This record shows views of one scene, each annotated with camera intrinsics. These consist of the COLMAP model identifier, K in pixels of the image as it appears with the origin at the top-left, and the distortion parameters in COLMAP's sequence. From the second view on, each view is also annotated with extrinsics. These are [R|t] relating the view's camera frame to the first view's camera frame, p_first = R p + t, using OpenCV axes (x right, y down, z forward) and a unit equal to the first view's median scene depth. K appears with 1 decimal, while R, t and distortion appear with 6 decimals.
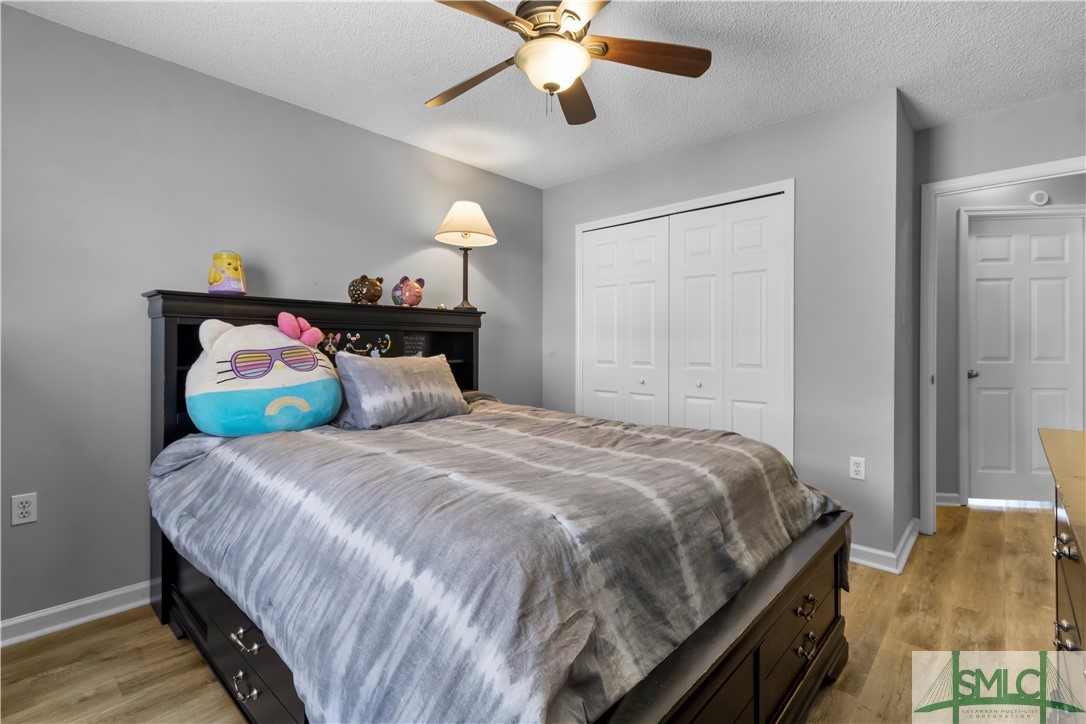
lens RADIAL K [[506.2, 0, 552.9], [0, 506.2, 344.6], [0, 0, 1]] dist [0.006486, 0.000065]
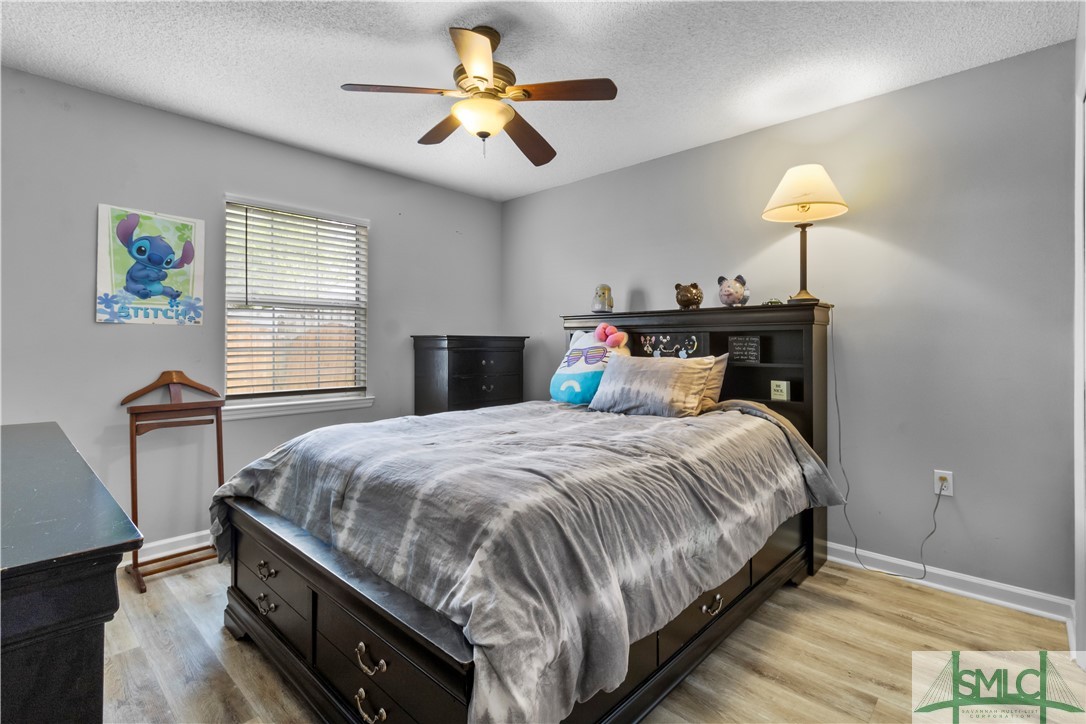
lens RADIAL K [[506.2, 0, 552.9], [0, 506.2, 344.6], [0, 0, 1]] dist [0.006486, 0.000065]
pose [[-0.017235, -0.003222, -0.999846, 0.750501], [-0.000660, 0.999995, -0.003211, 0.001559], [0.999851, 0.000604, -0.017237, 0.741768]]
